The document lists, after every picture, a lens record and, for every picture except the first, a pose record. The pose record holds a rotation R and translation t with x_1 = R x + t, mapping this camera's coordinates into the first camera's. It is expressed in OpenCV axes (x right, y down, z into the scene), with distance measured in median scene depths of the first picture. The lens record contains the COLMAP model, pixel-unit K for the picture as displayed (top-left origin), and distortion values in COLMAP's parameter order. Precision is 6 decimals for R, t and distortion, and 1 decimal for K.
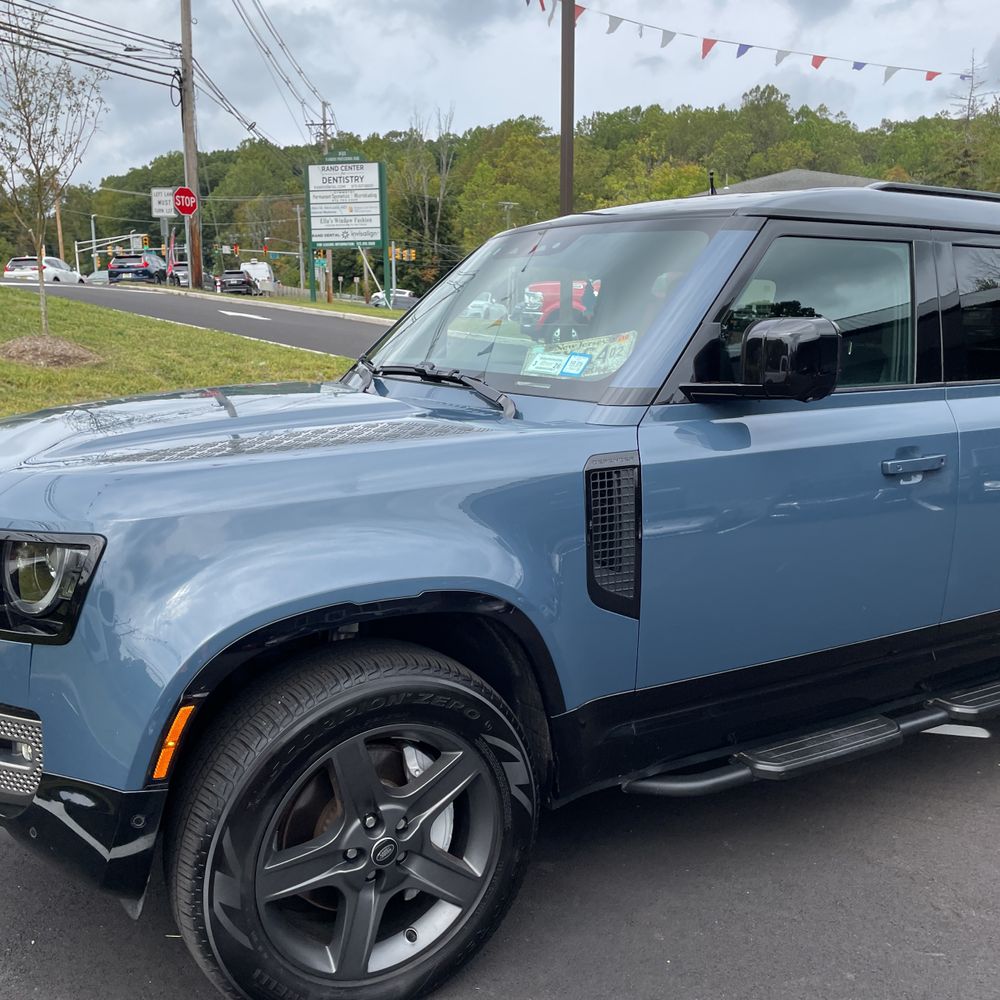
lens RADIAL K [[1027.8, 0, 501.2], [0, 1027.8, 500.5], [0, 0, 1]] dist [0.037055, 0.000000]
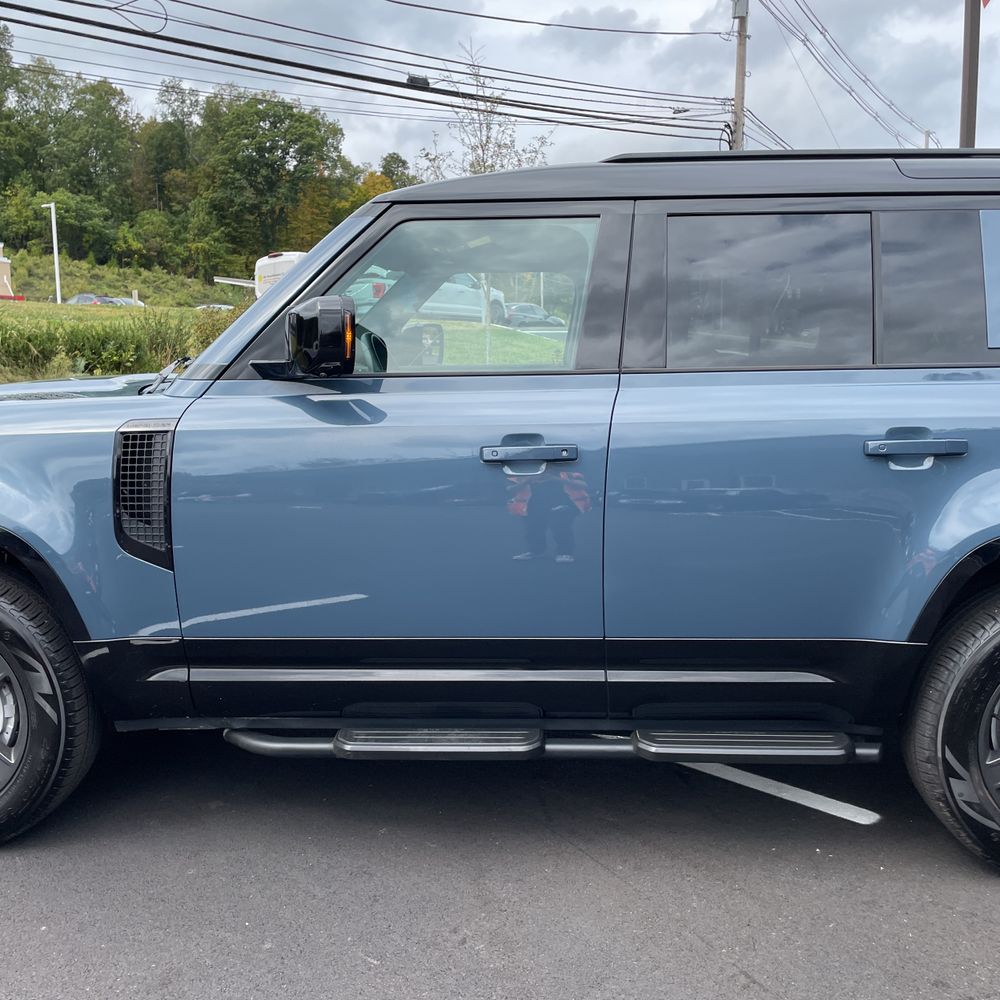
lens RADIAL K [[1027.8, 0, 493.0], [0, 1027.8, 496.0], [0, 0, 1]] dist [0.037055, 0.000000]
pose [[0.827676, 0.053840, -0.558618, 0.922818], [-0.079873, 0.996556, -0.022296, 0.028891], [0.555494, 0.063072, 0.829125, 0.238663]]
